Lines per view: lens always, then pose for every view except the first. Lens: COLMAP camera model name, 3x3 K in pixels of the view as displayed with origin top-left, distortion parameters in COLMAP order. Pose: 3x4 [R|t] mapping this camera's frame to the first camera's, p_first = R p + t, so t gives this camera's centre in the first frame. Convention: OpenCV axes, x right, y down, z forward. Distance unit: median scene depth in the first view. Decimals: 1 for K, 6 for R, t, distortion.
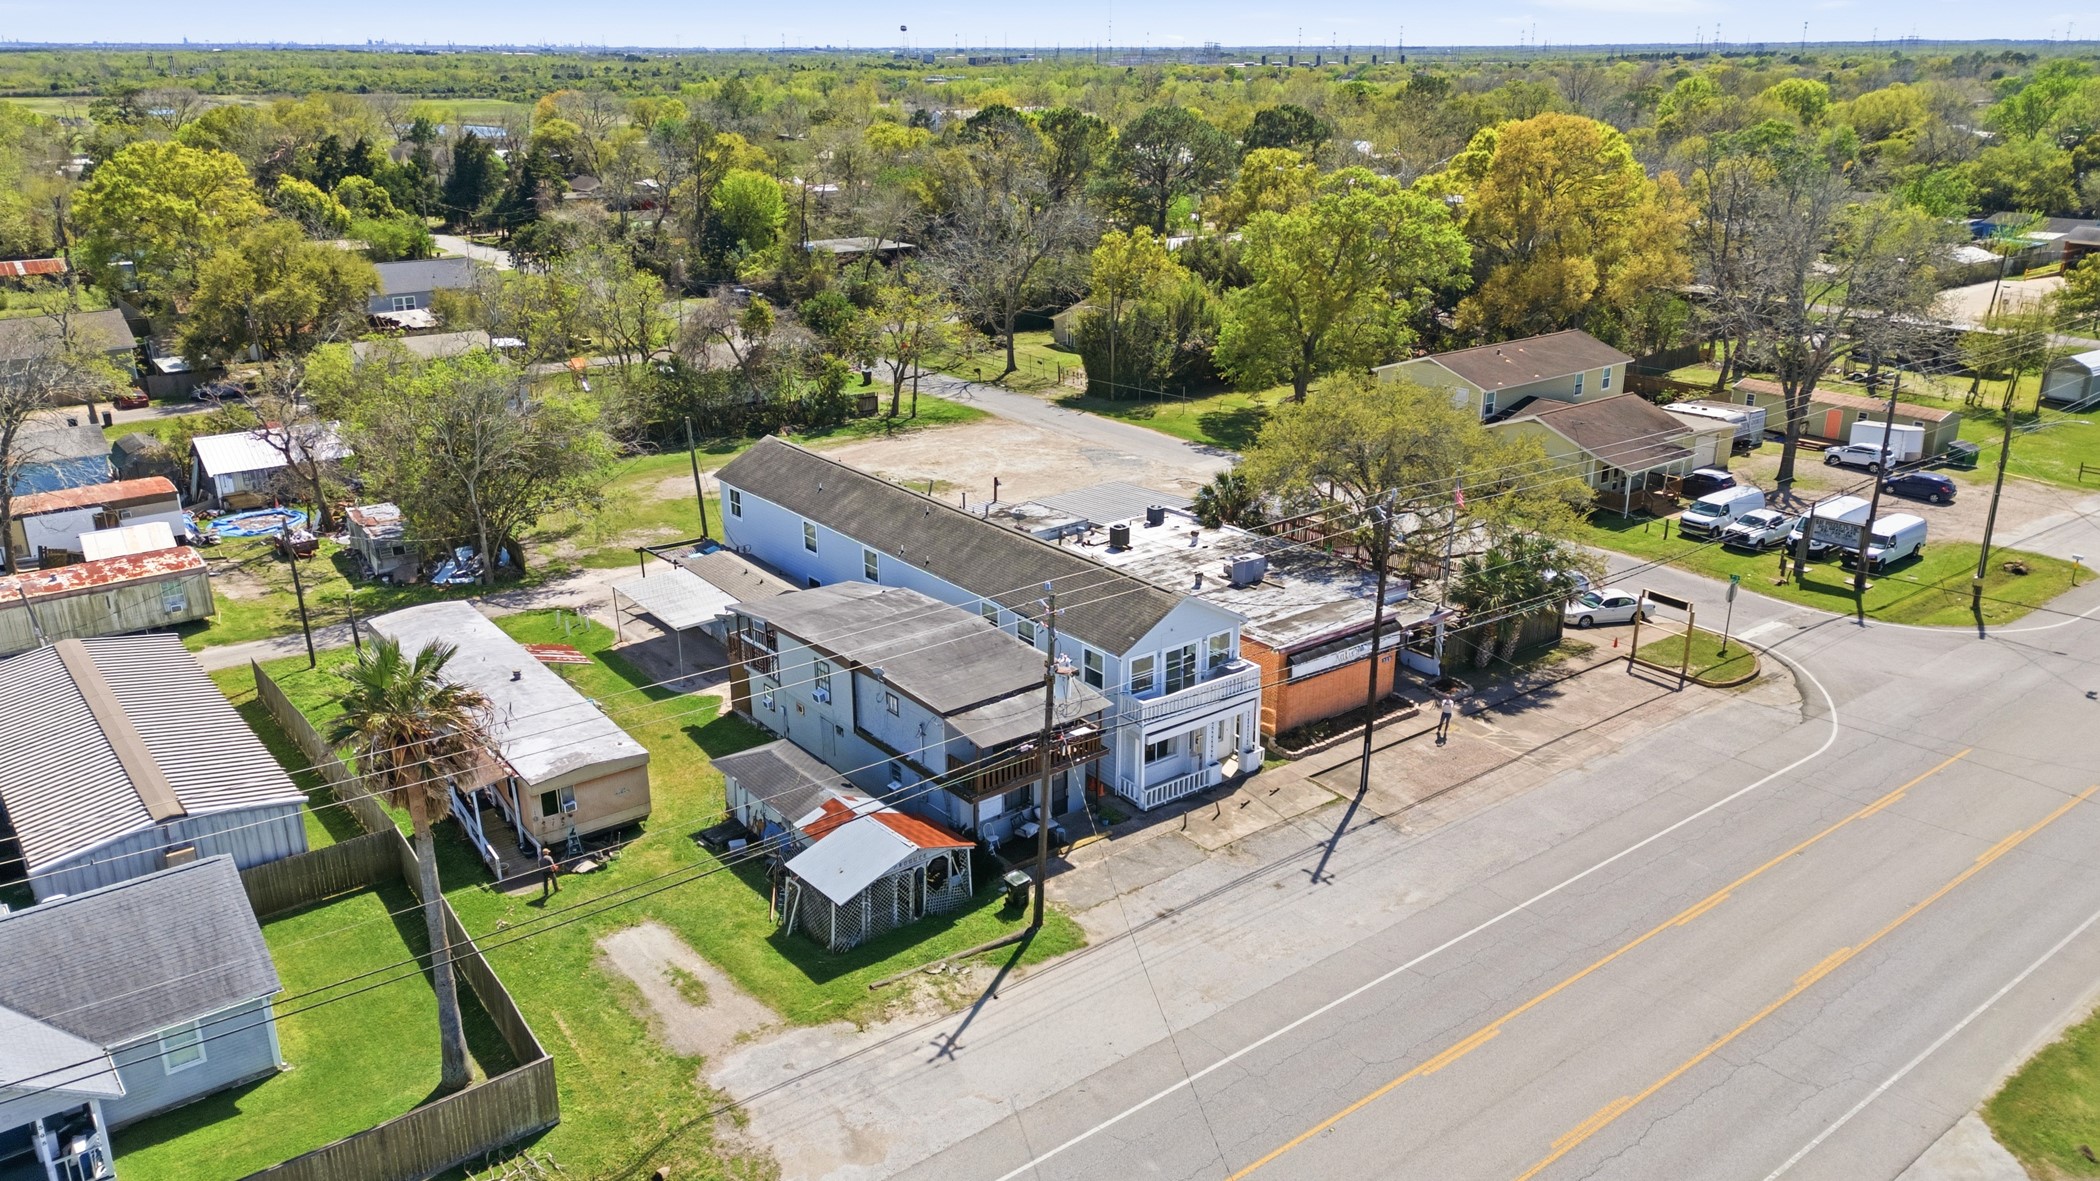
lens RADIAL K [[1552.4, 0, 1044.4], [0, 1552.4, 601.0], [0, 0, 1]] dist [0.049340, -0.022884]
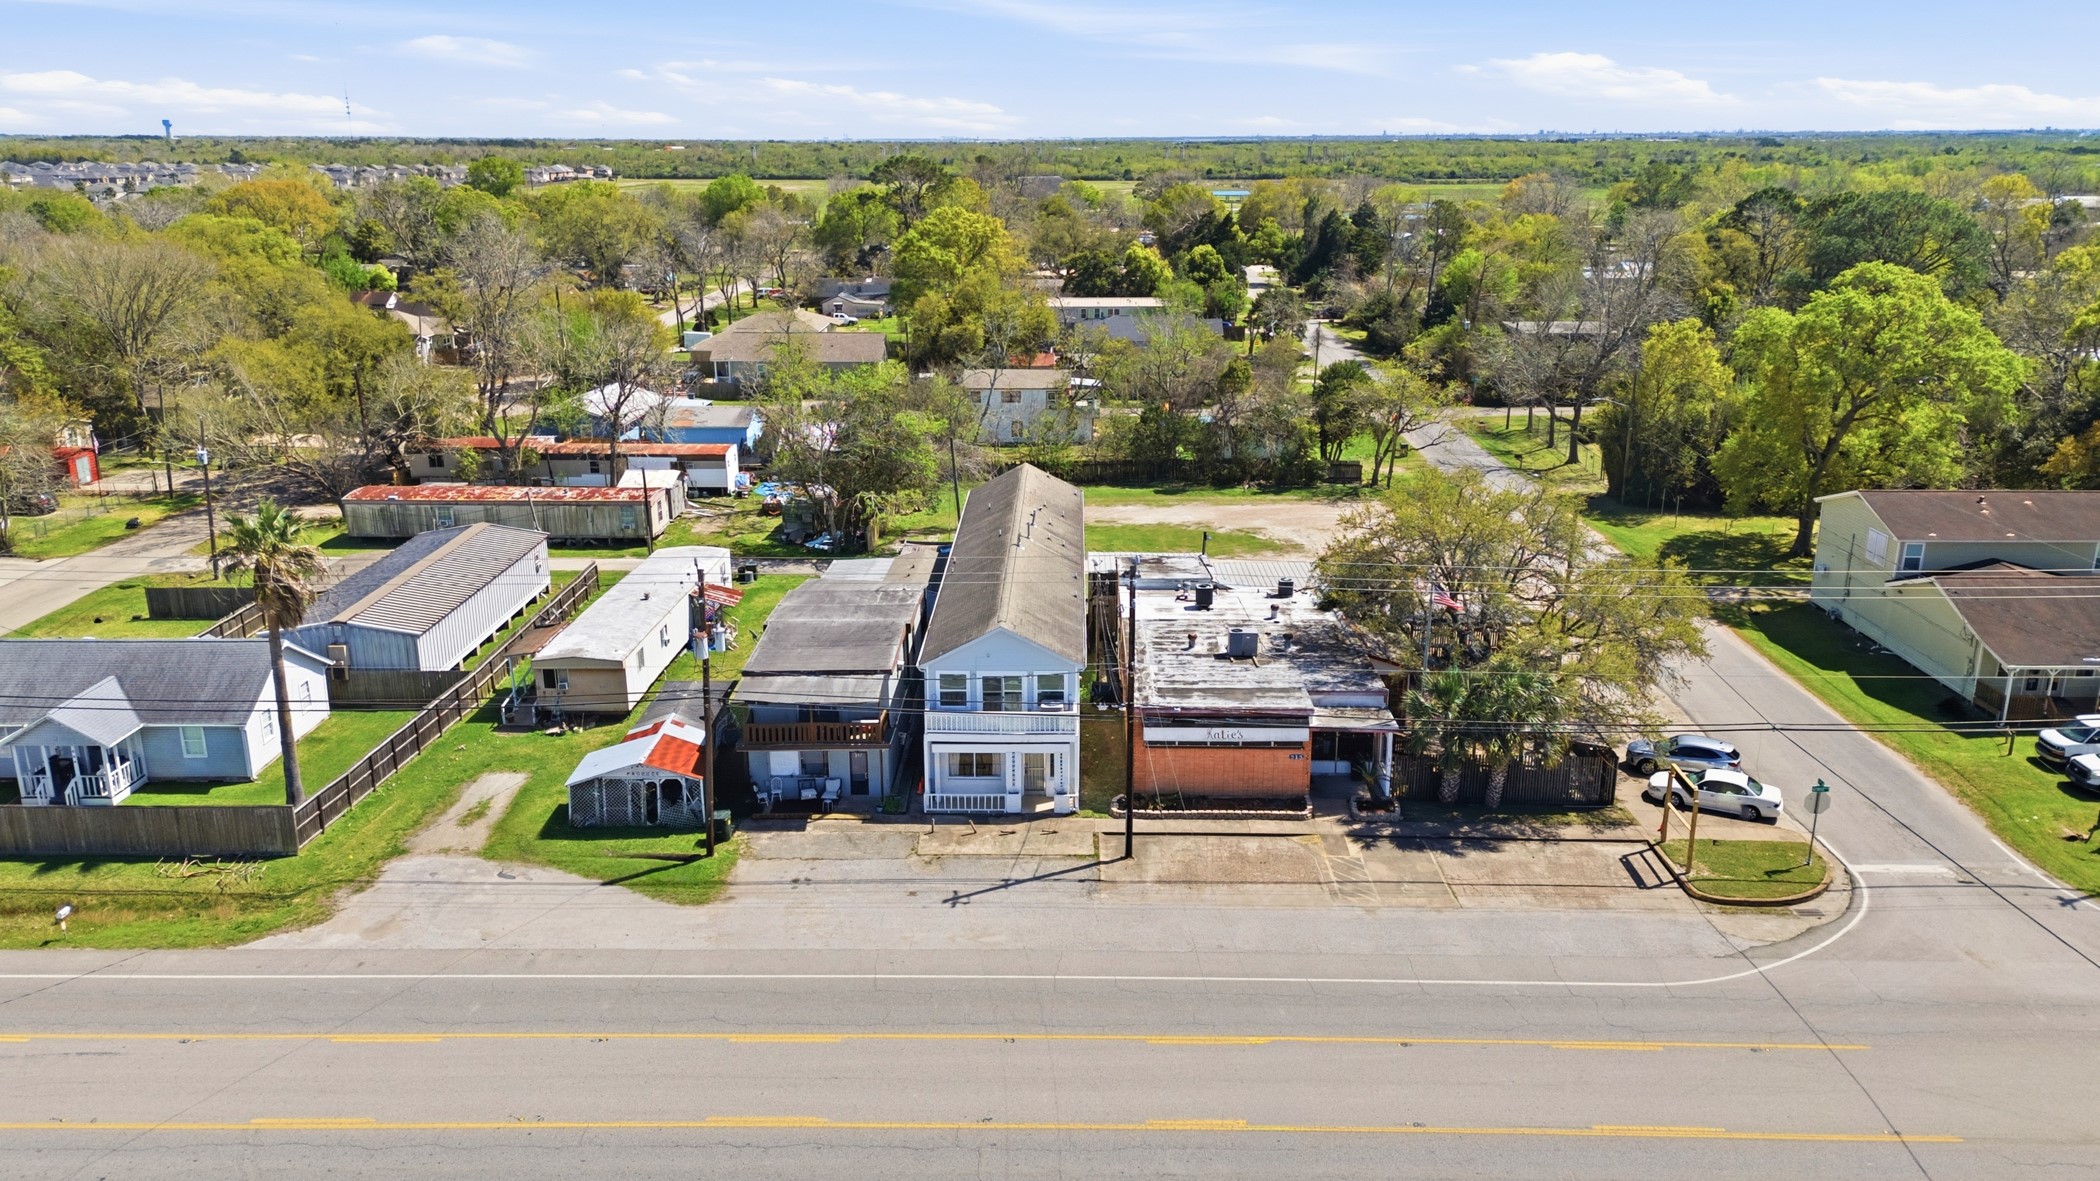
lens RADIAL K [[1552.4, 0, 1055.4], [0, 1552.4, 584.0], [0, 0, 1]] dist [0.049340, -0.022884]
pose [[0.780915, 0.173924, -0.599935, 0.677638], [-0.210880, 0.977472, 0.008878, -0.044299], [0.587963, 0.119581, 0.800000, 0.148048]]
